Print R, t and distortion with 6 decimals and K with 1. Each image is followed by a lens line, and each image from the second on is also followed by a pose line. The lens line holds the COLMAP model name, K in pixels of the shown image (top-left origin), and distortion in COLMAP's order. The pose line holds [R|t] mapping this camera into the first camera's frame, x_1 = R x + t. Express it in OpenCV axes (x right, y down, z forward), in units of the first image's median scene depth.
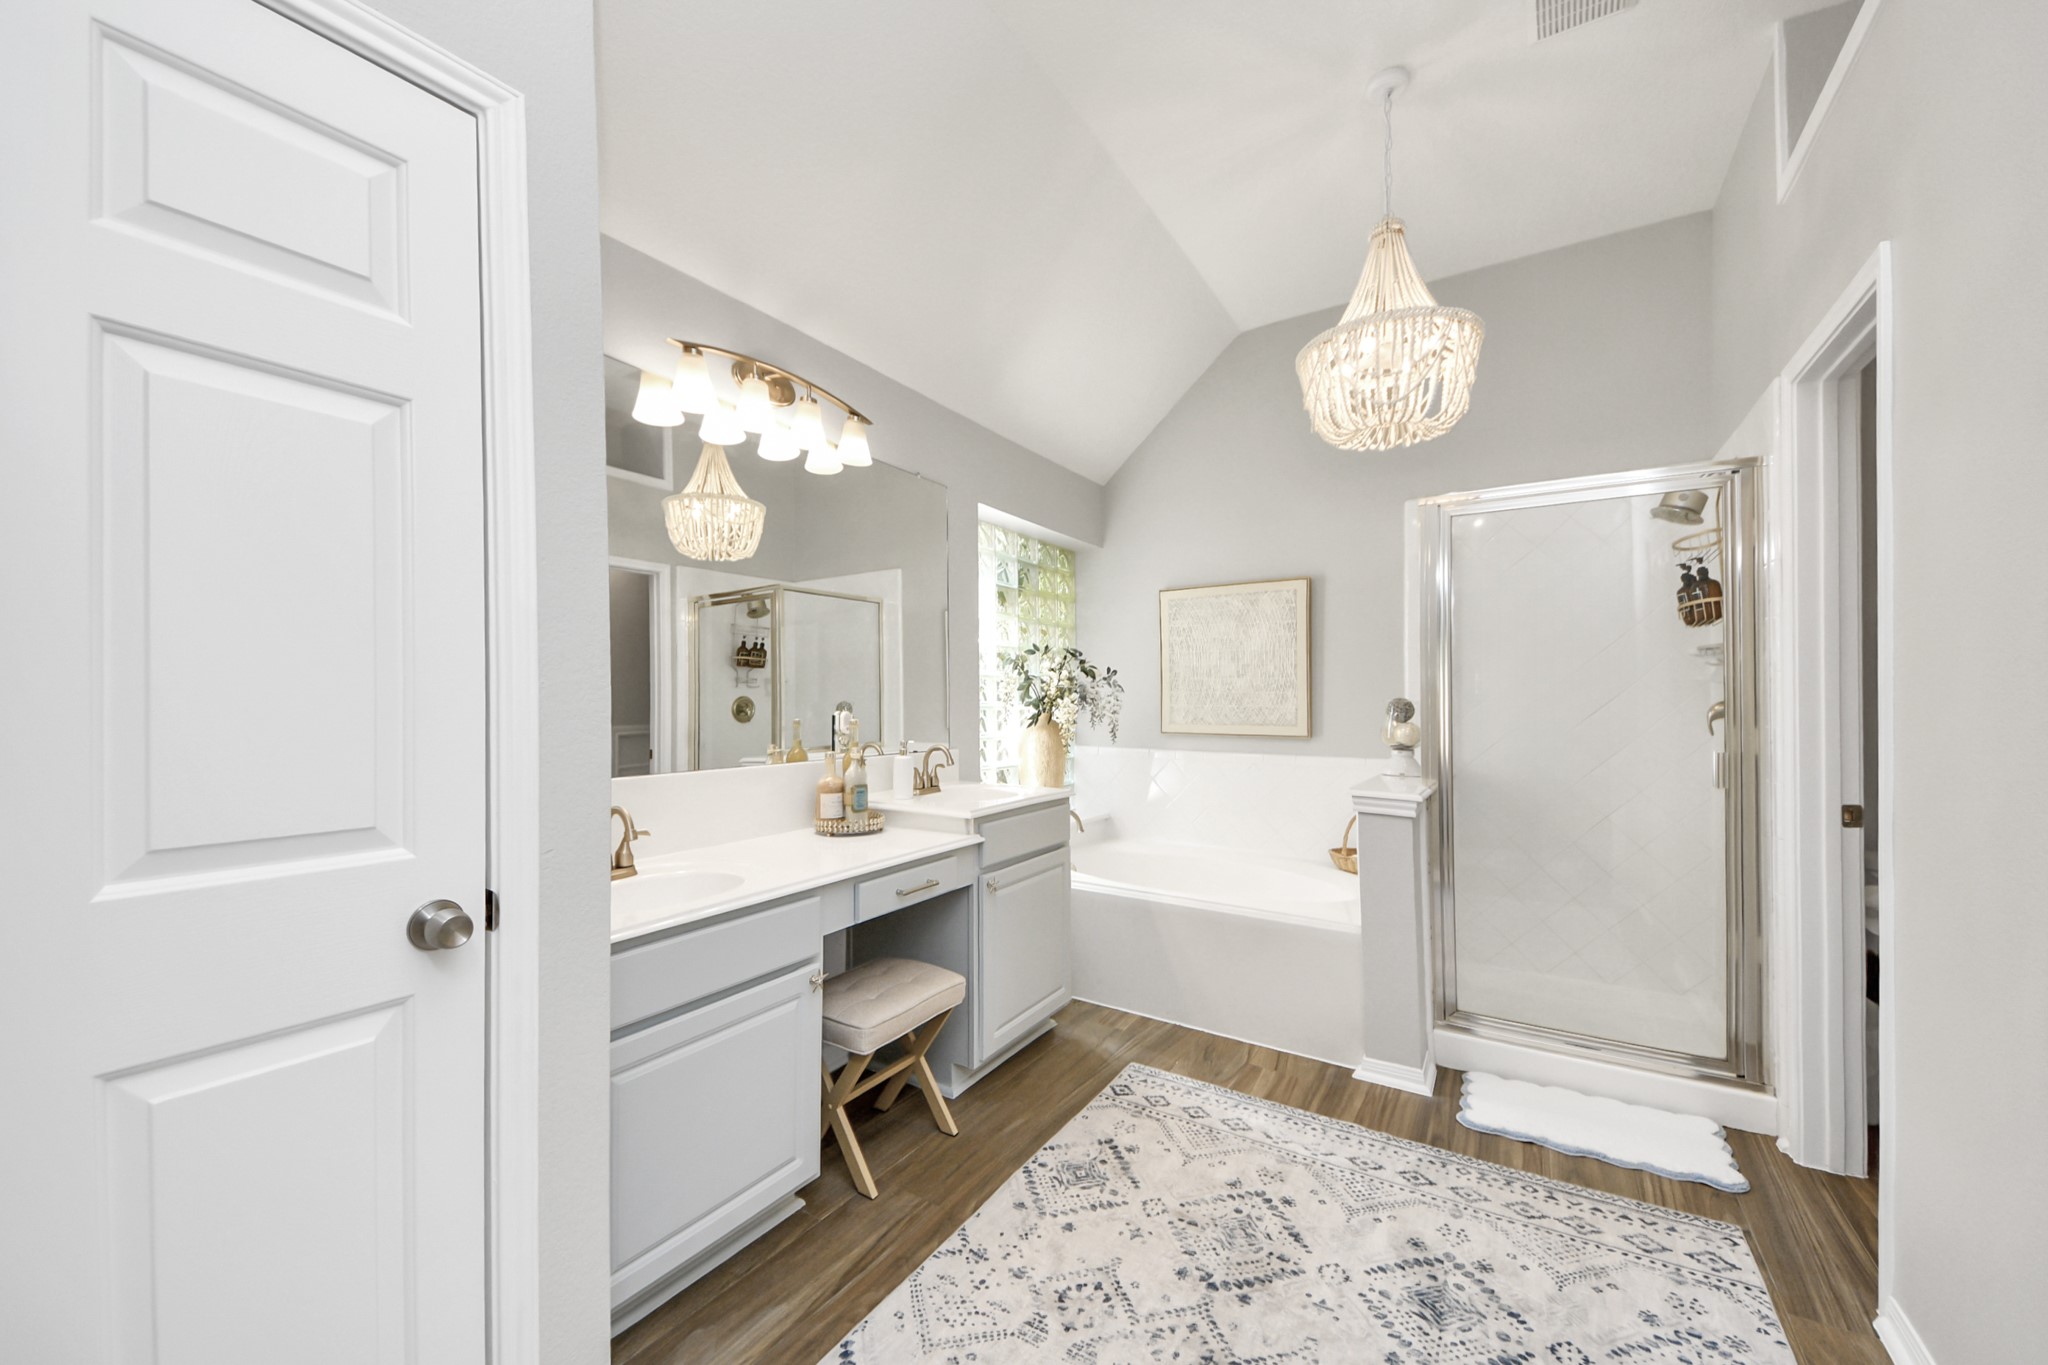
lens RADIAL K [[792.9, 0, 1024.0], [0, 792.9, 682.5], [0, 0, 1]] dist [-0.000416, -0.000133]
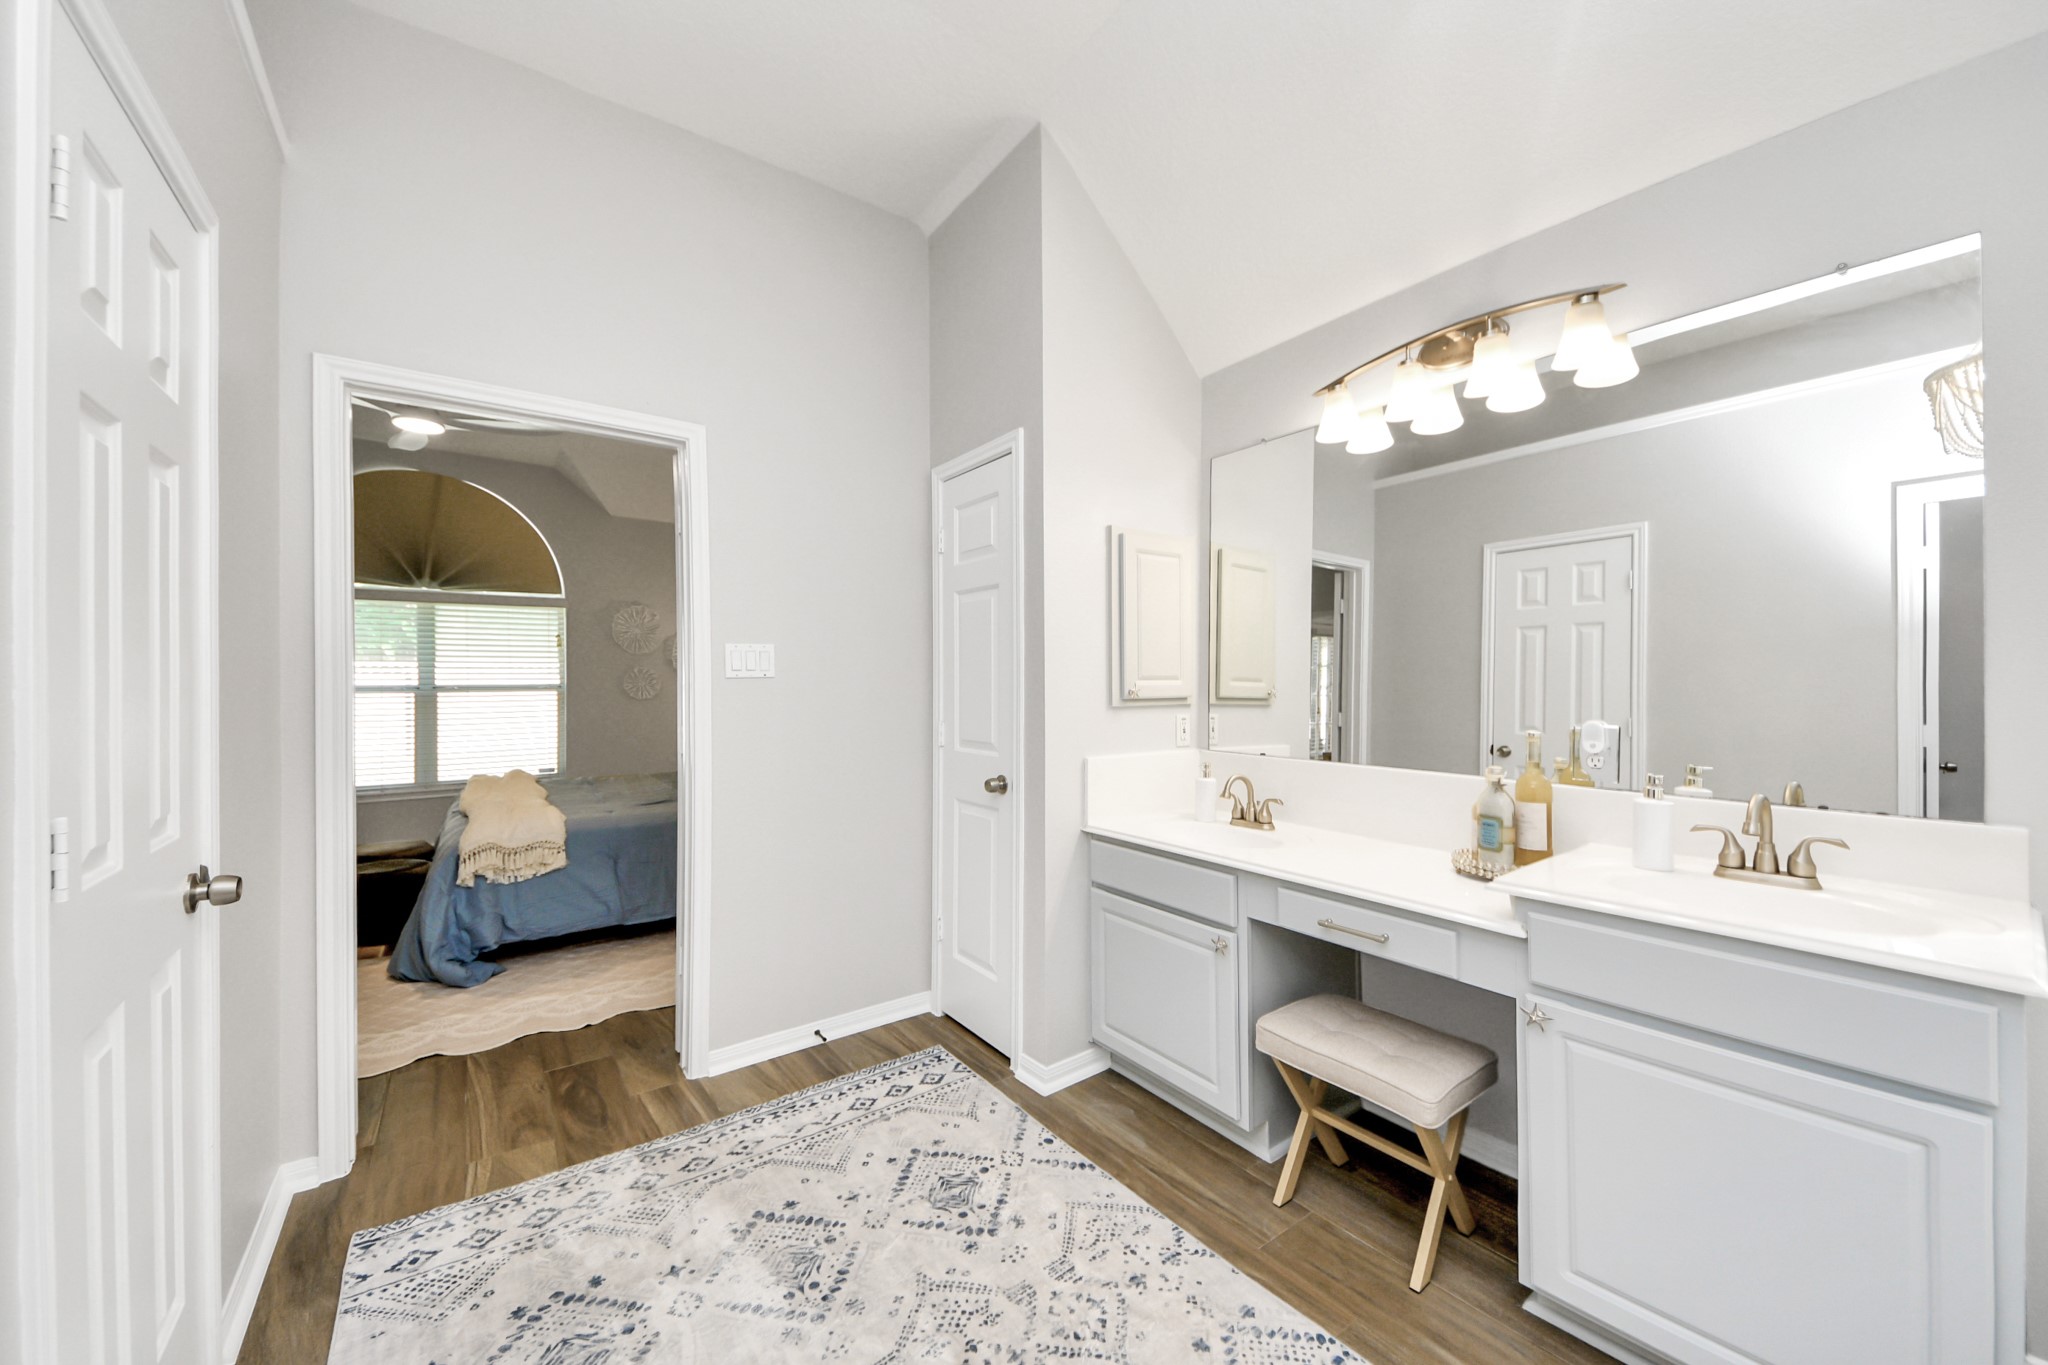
lens RADIAL K [[742.4, 0, 1024.0], [0, 742.4, 682.5], [0, 0, 1]] dist [-0.014937, -0.000339]
pose [[-0.343549, 0.007596, -0.939104, 0.881131], [0.016872, 0.999856, 0.001915, -0.013691], [0.938983, -0.015187, -0.343627, 1.160114]]
